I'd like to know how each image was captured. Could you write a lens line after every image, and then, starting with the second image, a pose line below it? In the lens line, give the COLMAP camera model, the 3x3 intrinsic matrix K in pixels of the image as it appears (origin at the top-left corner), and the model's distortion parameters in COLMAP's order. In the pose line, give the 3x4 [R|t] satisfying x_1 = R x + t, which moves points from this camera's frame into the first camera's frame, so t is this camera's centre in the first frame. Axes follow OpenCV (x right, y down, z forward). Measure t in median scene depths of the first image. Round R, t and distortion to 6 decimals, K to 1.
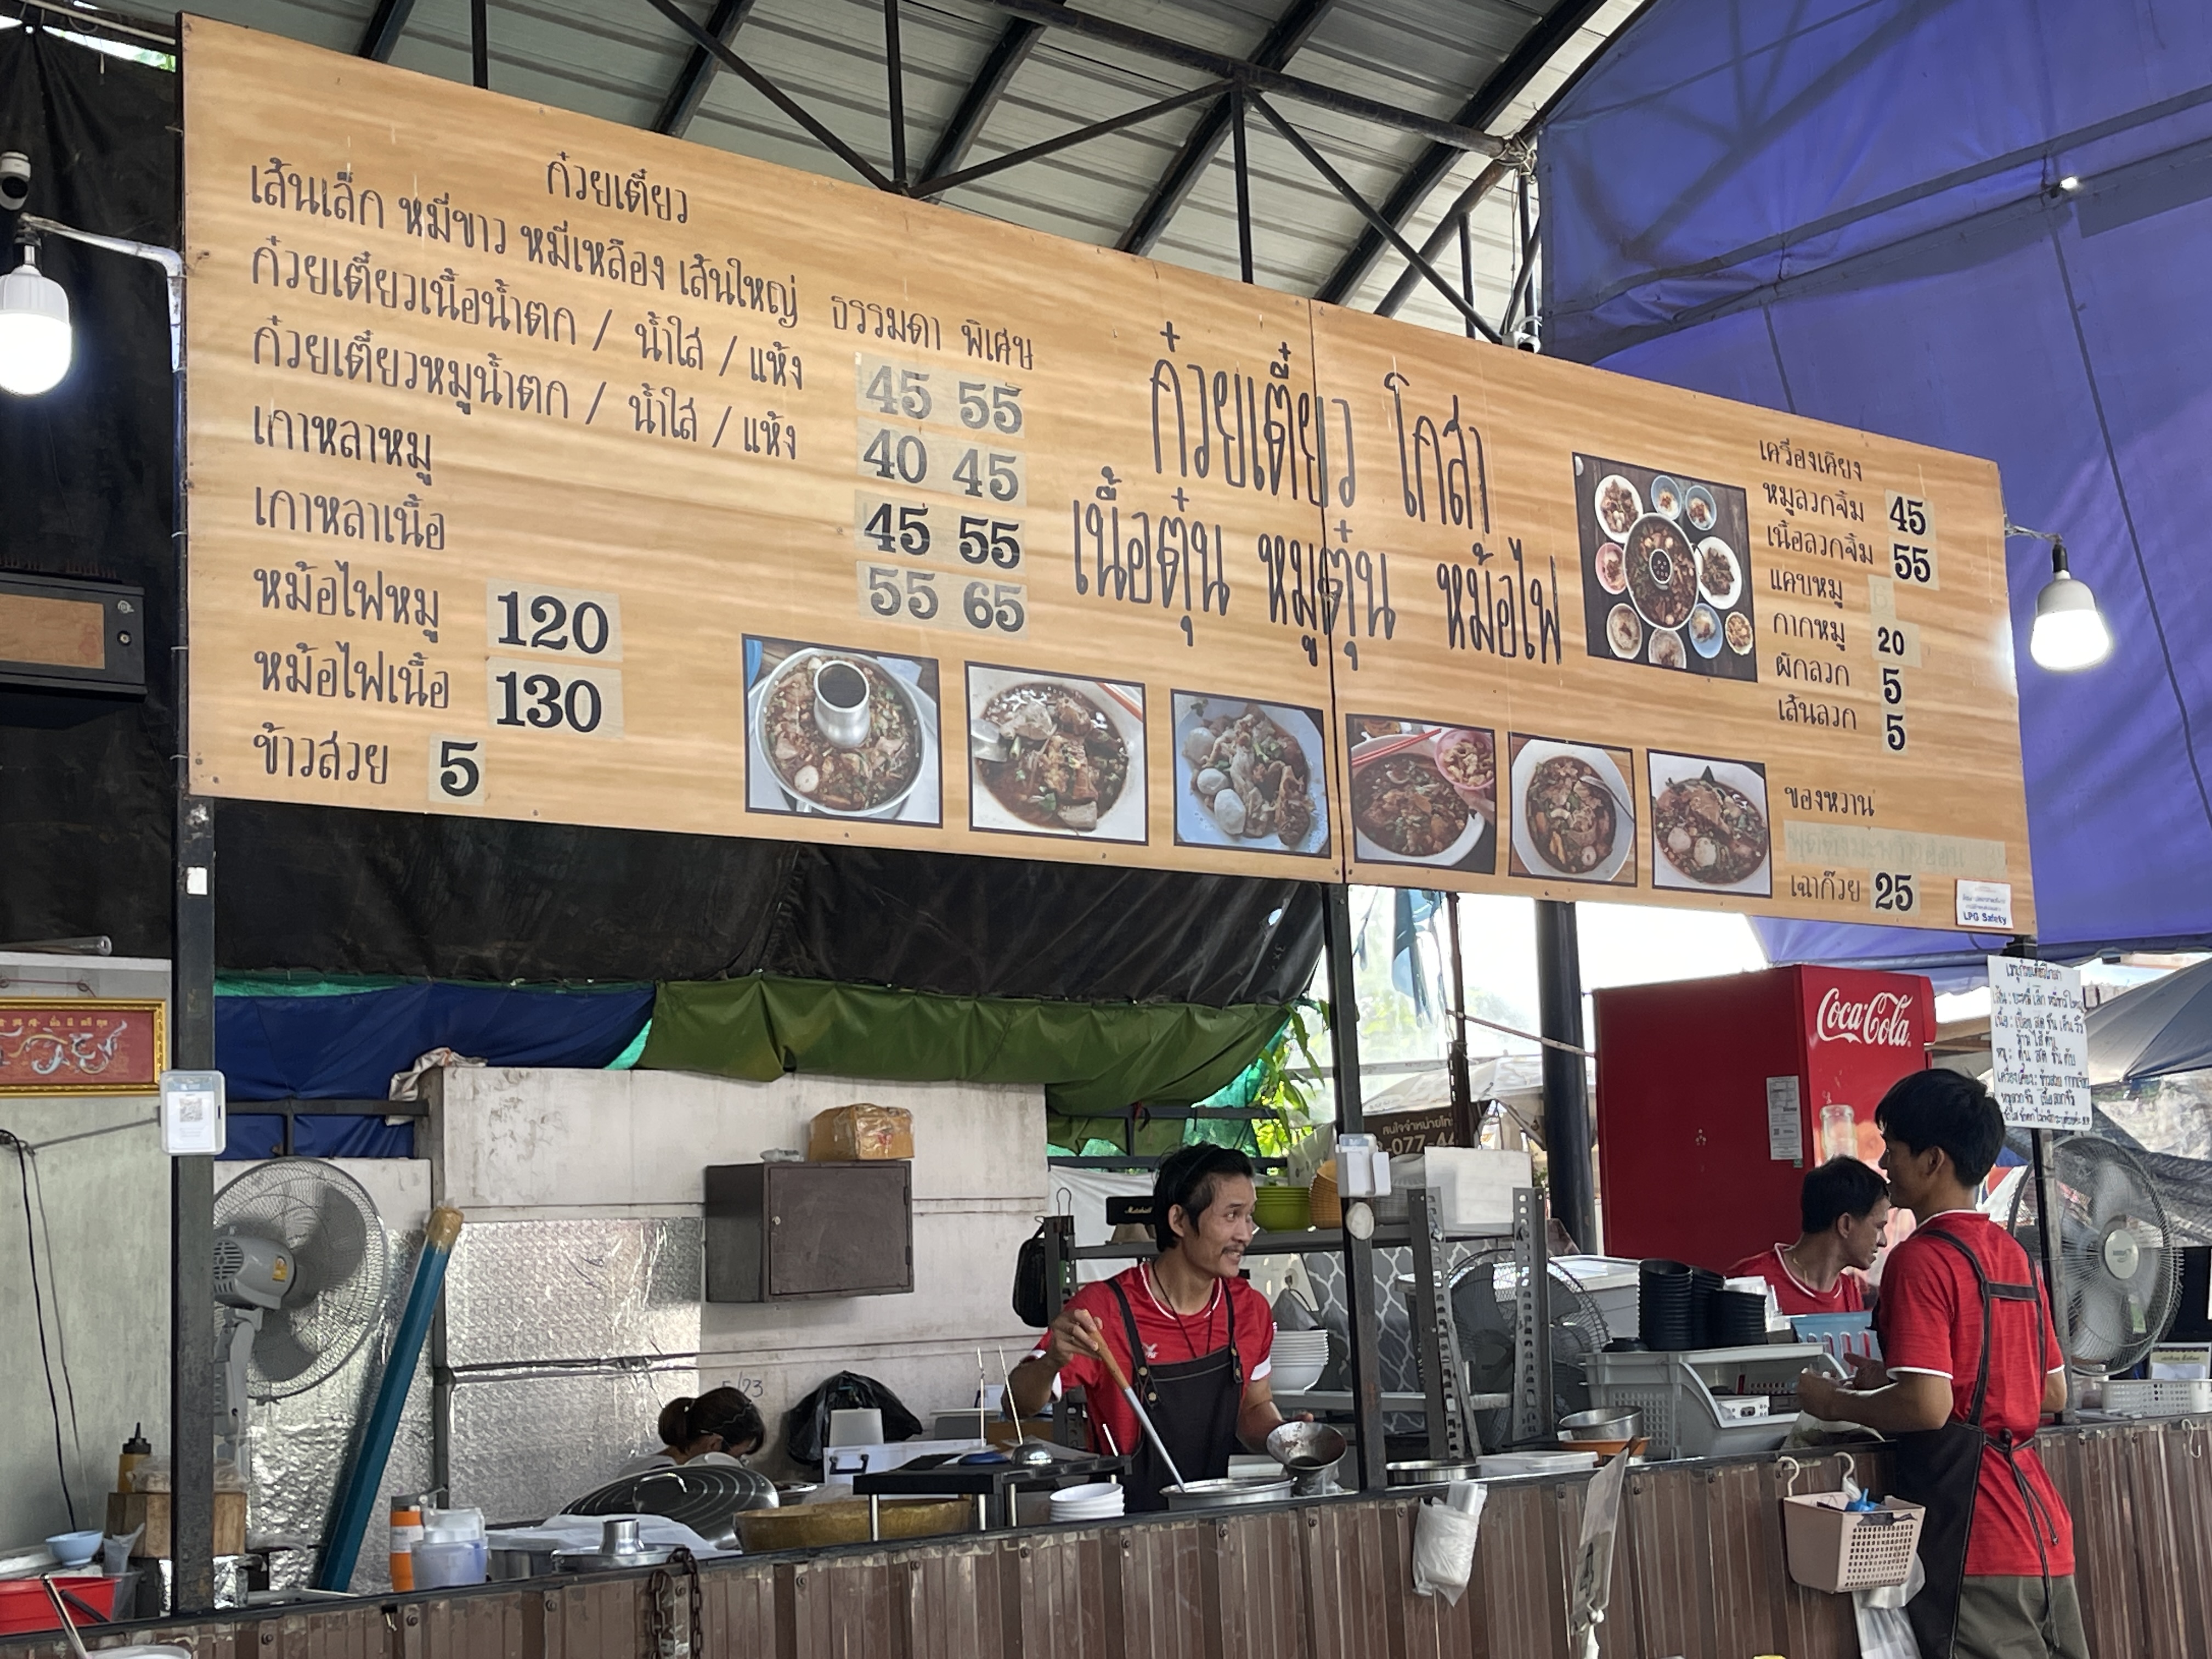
lens RADIAL K [[3047.6, 0, 1104.1], [0, 3047.6, 829.6], [0, 0, 1]] dist [0.080164, 0.000000]
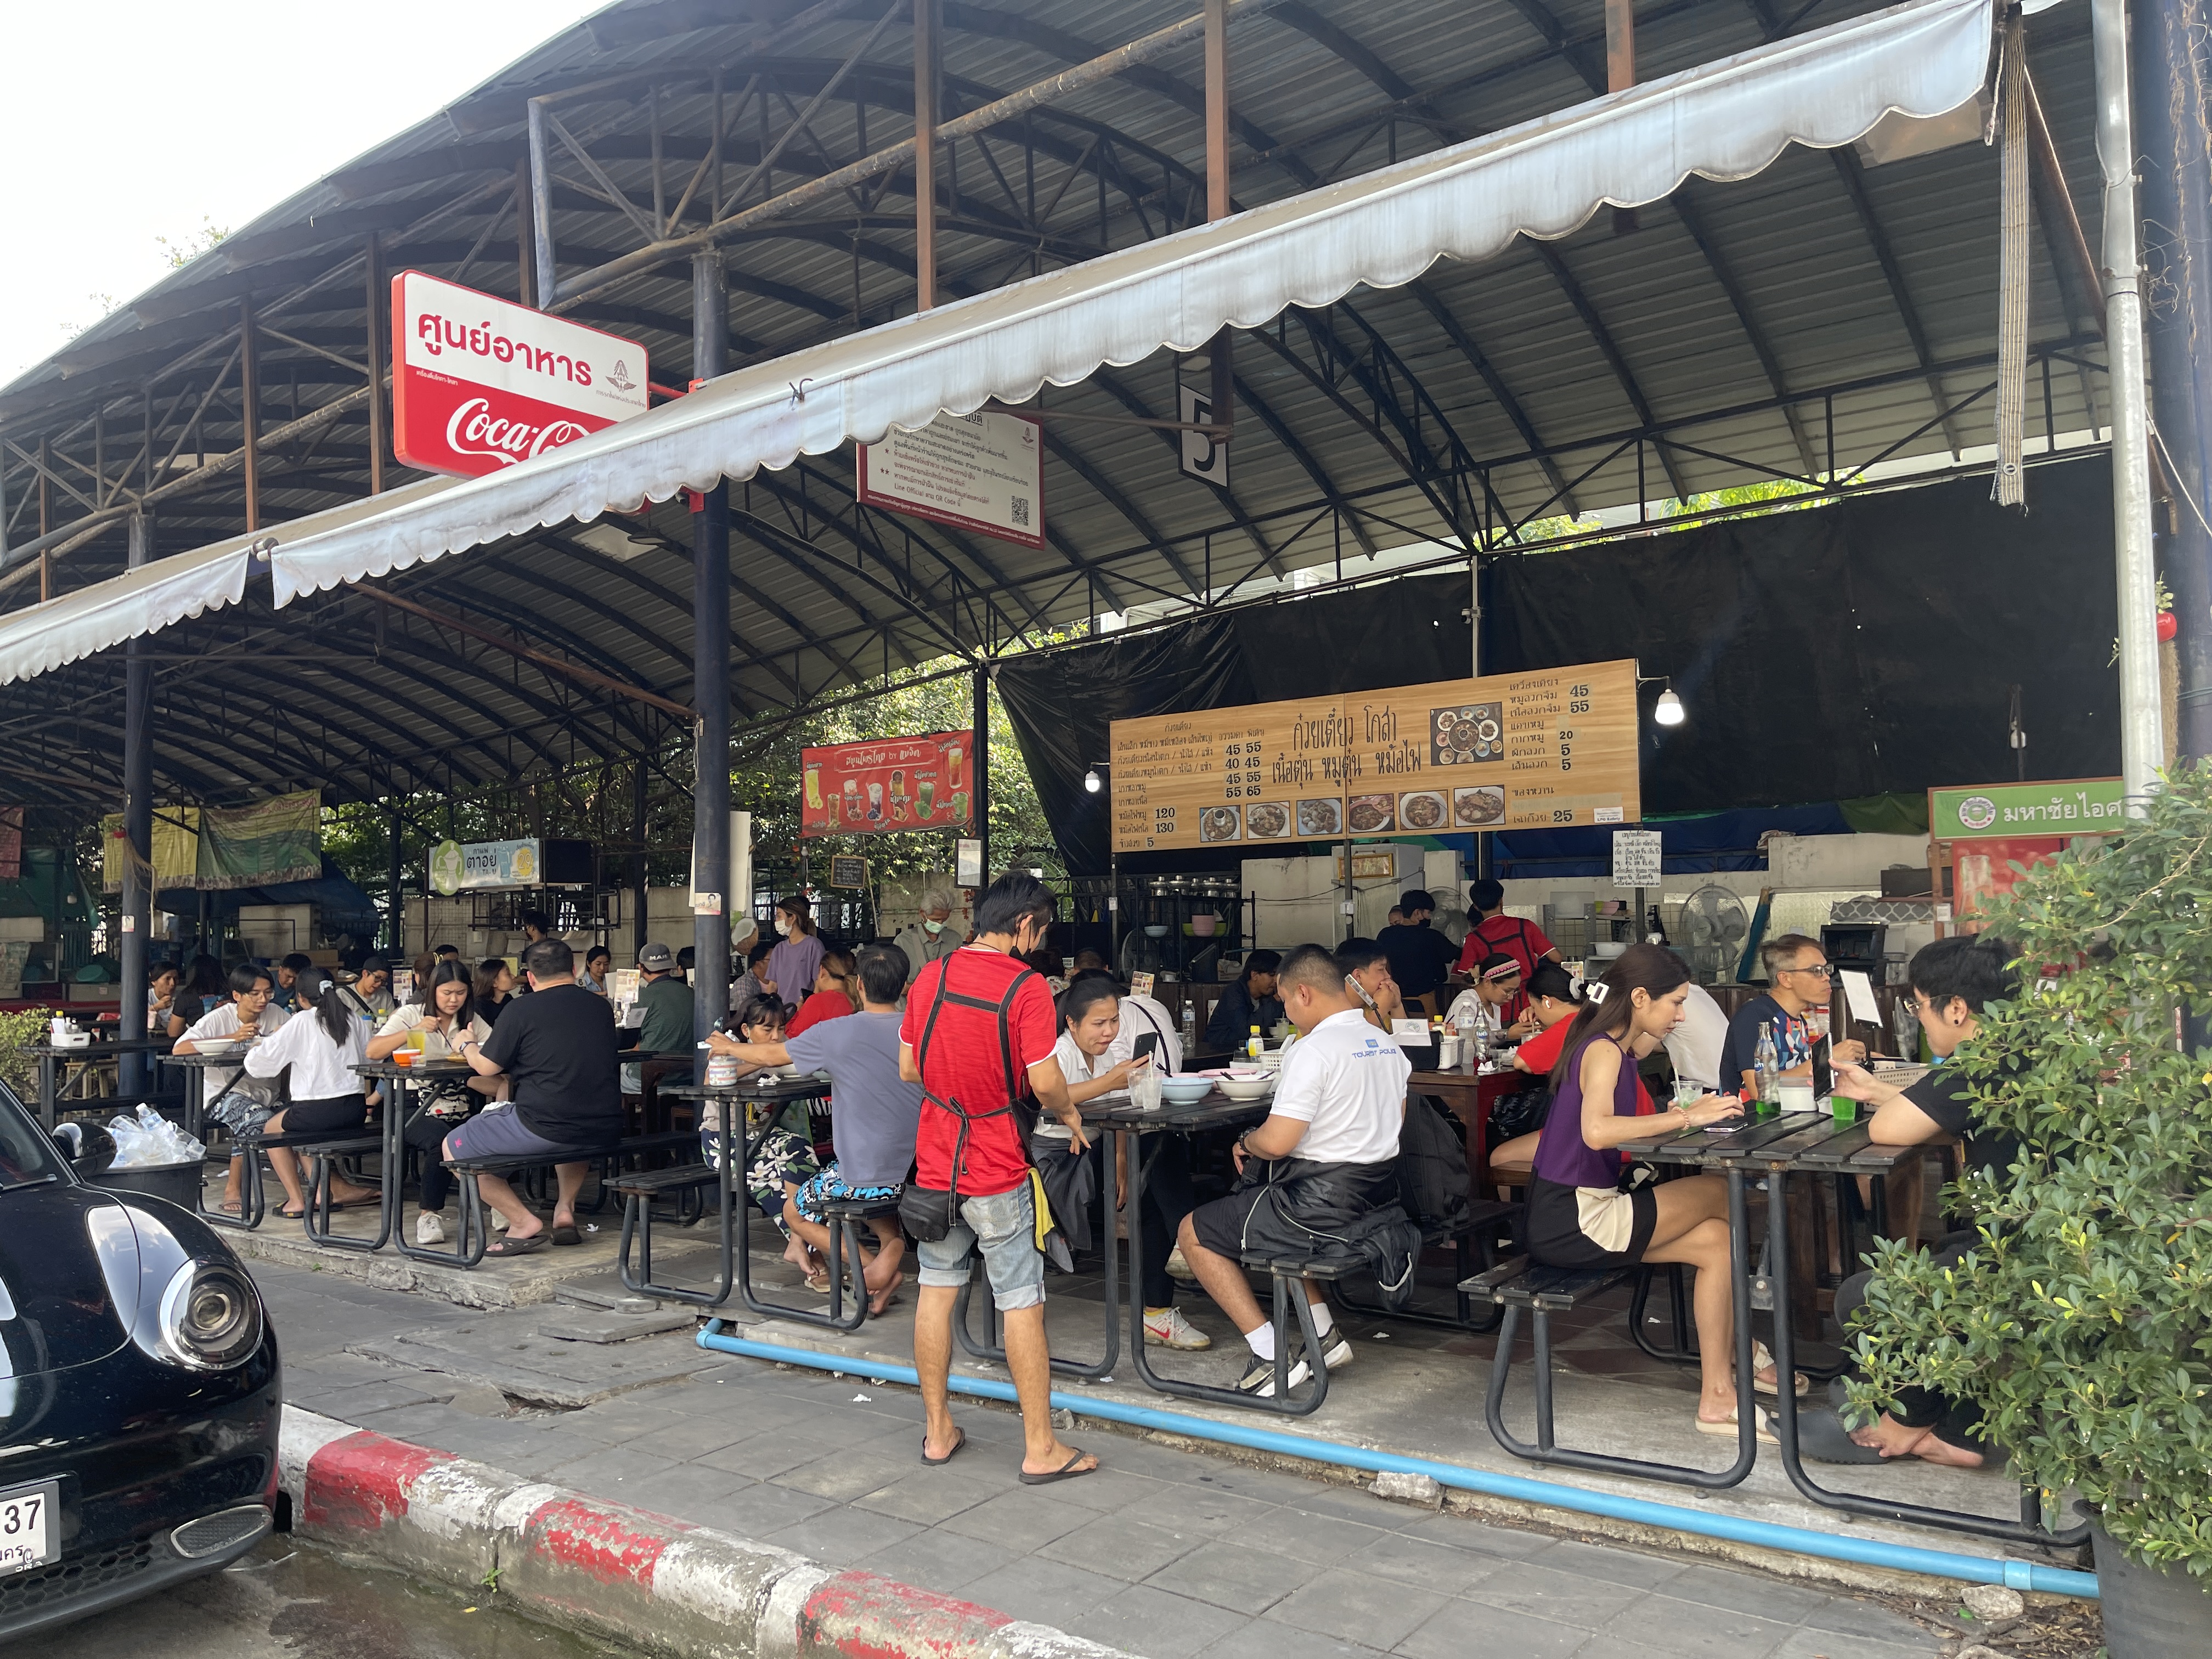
lens RADIAL K [[1661.0, 0, 1105.6], [0, 1661.0, 834.4], [0, 0, 1]] dist [-0.000363, 0.000009]
pose [[0.206343, -0.023744, -0.978192, 2.098677], [0.152163, 0.988322, 0.008108, -0.053465], [0.966576, -0.150517, 0.207546, 0.202280]]
